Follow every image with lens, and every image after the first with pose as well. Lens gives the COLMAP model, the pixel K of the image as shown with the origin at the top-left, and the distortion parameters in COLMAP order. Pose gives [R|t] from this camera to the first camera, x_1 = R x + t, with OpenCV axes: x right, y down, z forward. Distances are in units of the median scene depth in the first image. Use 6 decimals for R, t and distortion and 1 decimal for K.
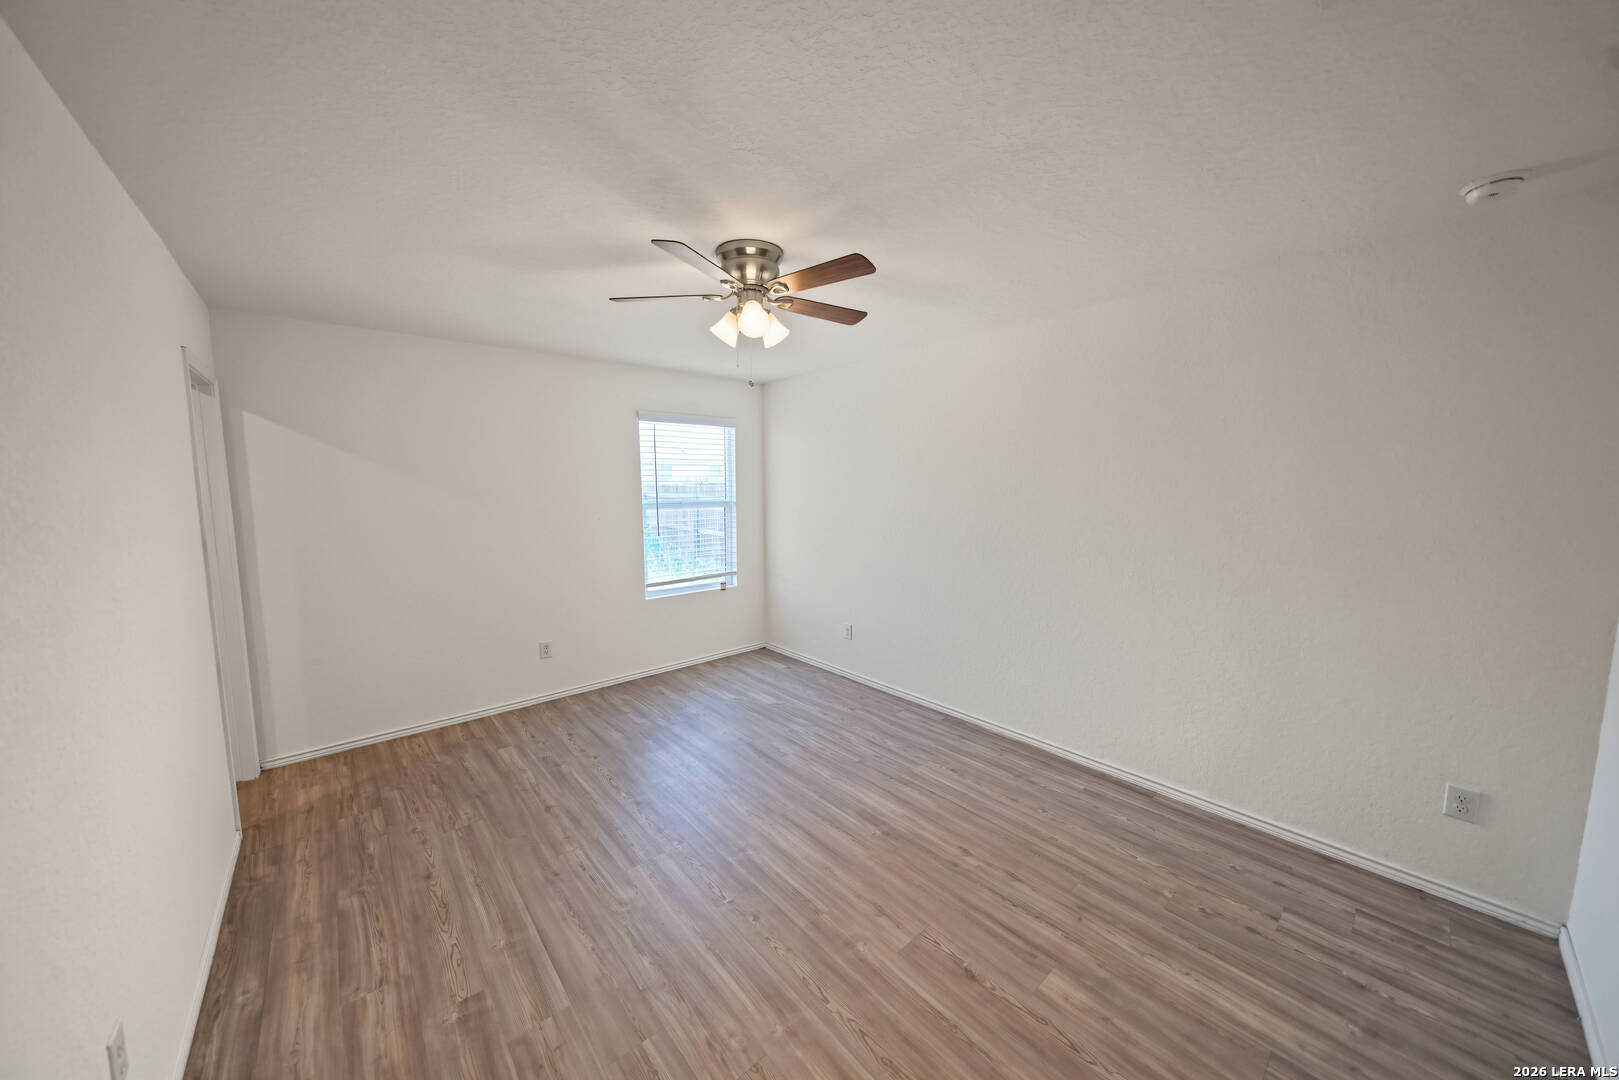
lens RADIAL K [[548.1, 0, 798.7], [0, 548.1, 542.2], [0, 0, 1]] dist [-0.002607, -0.000012]
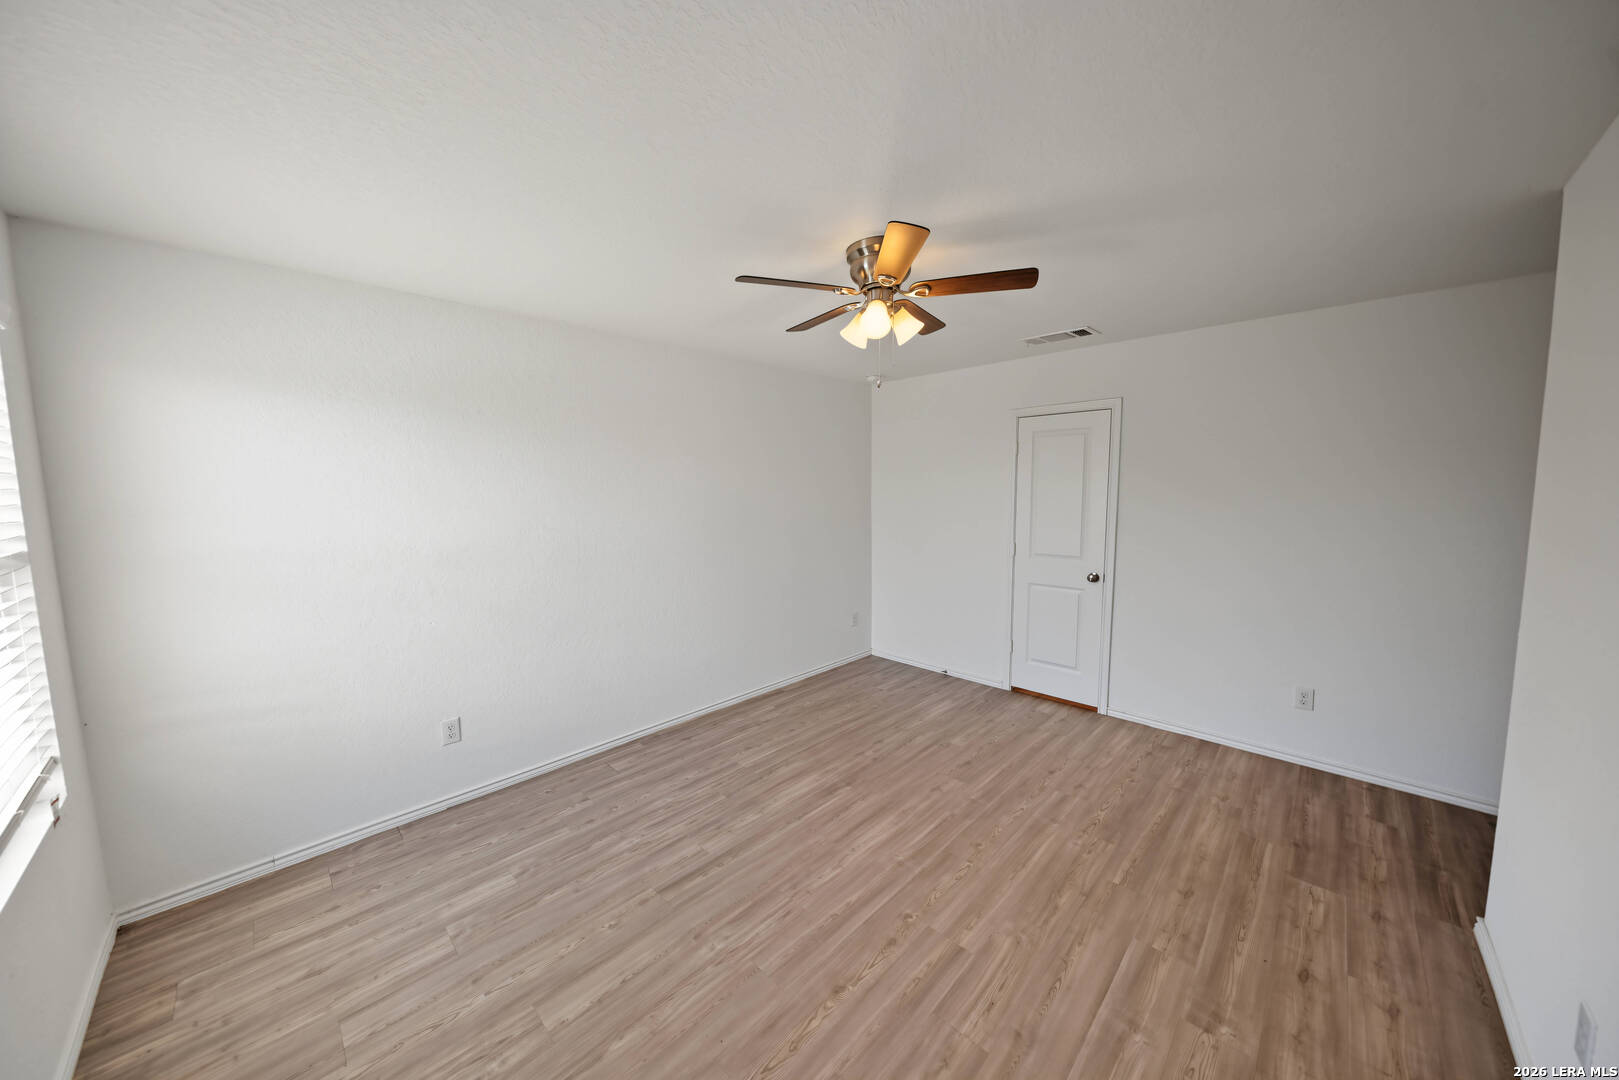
lens RADIAL K [[546.7, 0, 798.6], [0, 546.7, 541.0], [0, 0, 1]] dist [-0.004635, -0.000110]
pose [[-0.079890, -0.091936, 0.992555, -0.967336], [0.117237, 0.987960, 0.100947, -0.119485], [-0.989885, 0.124429, -0.068150, 1.138543]]
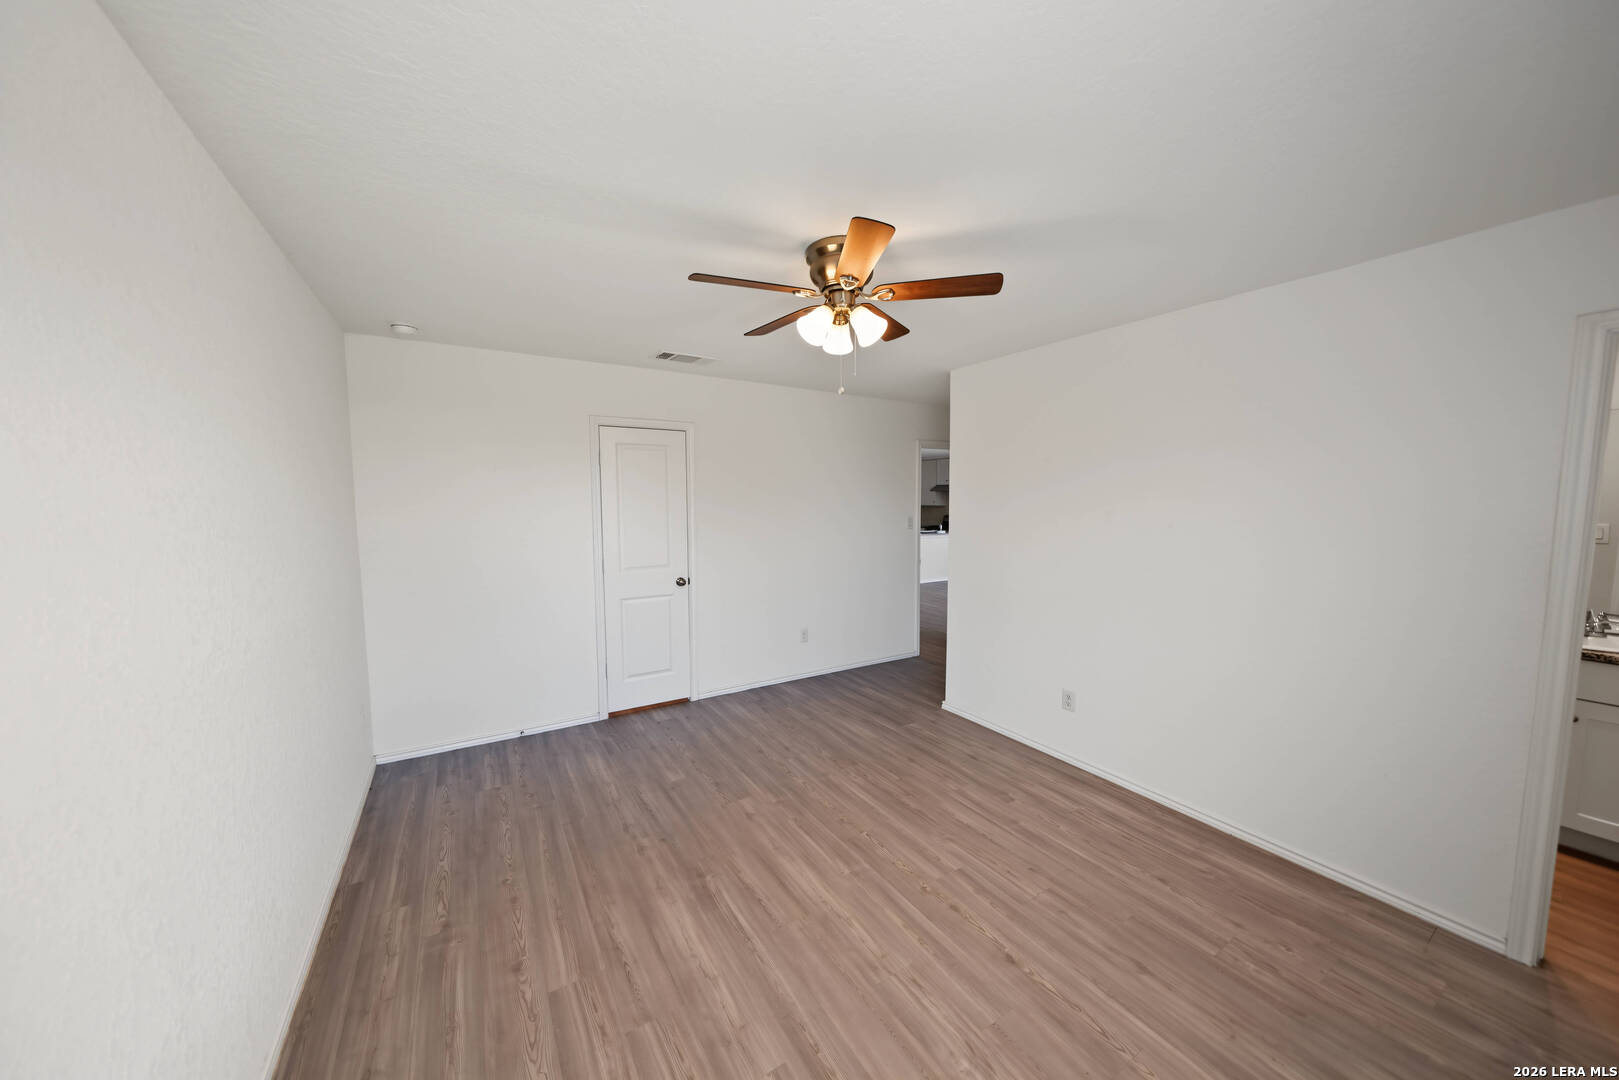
lens RADIAL K [[548.1, 0, 798.7], [0, 548.1, 542.2], [0, 0, 1]] dist [-0.002607, -0.000012]
pose [[-0.986943, -0.007219, 0.160909, -0.151510], [0.023177, 0.982234, 0.186225, -0.194411], [-0.159395, 0.187523, -0.969241, 1.793623]]
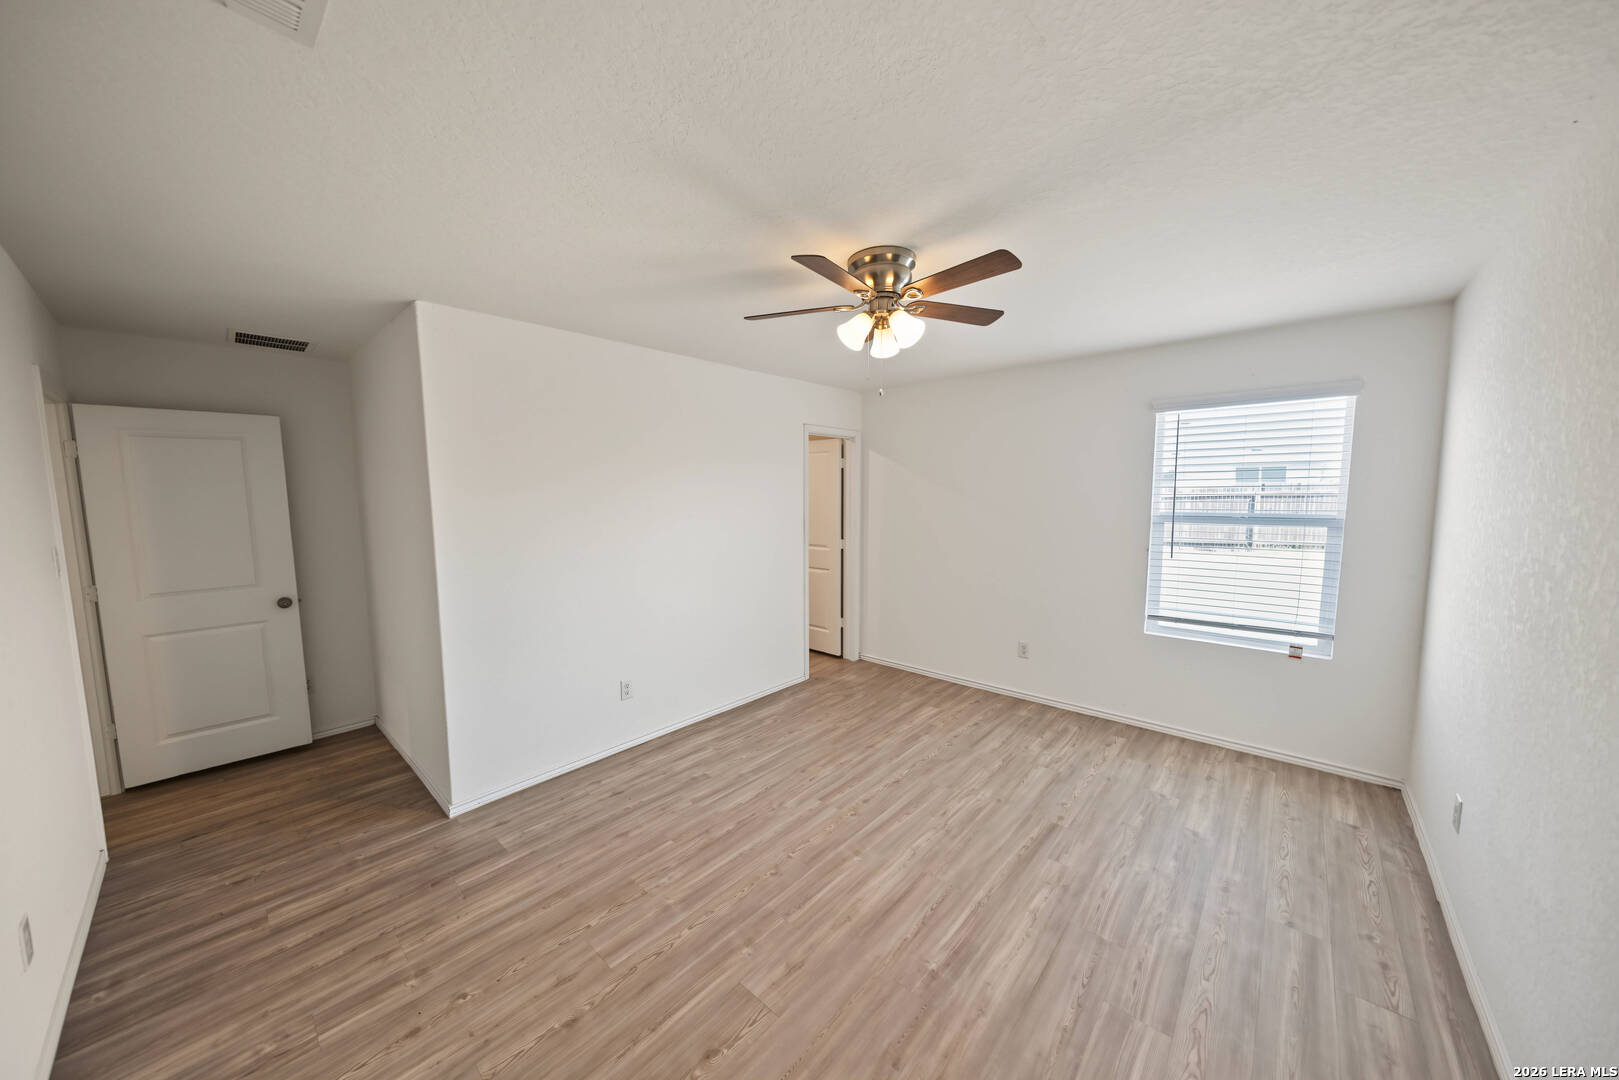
lens RADIAL K [[549.9, 0, 802.9], [0, 549.9, 539.3], [0, 0, 1]] dist [-0.001886, -0.000109]
pose [[0.128191, 0.087577, -0.987875, 0.819429], [-0.098443, 0.992298, 0.075194, -0.081901], [0.986852, 0.087610, 0.135825, 0.688940]]
